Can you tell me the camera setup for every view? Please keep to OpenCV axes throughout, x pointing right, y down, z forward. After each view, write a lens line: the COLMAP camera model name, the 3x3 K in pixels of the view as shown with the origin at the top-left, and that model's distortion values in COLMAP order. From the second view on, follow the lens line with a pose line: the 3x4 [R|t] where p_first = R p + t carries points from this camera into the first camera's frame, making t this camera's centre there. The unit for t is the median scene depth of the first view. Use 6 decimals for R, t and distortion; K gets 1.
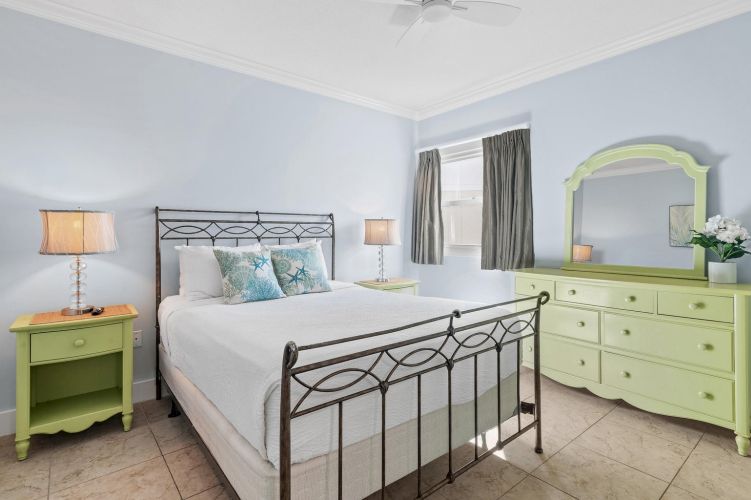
lens RADIAL K [[370.5, 0, 373.7], [0, 370.5, 245.6], [0, 0, 1]] dist [0.000515, -0.000367]
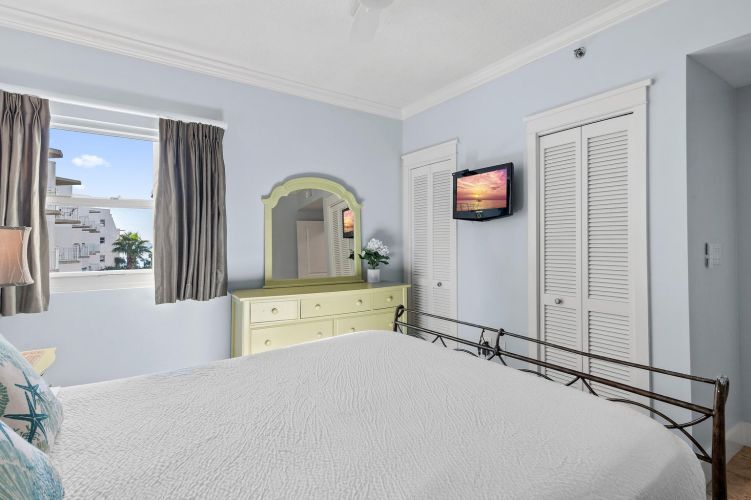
lens RADIAL K [[370.5, 0, 373.7], [0, 370.5, 245.6], [0, 0, 1]] dist [0.000515, -0.000367]
pose [[0.087321, 0.001741, 0.996179, -0.423851], [0.033468, 0.999429, -0.004680, -0.033788], [-0.995618, 0.033749, 0.087213, 0.615694]]
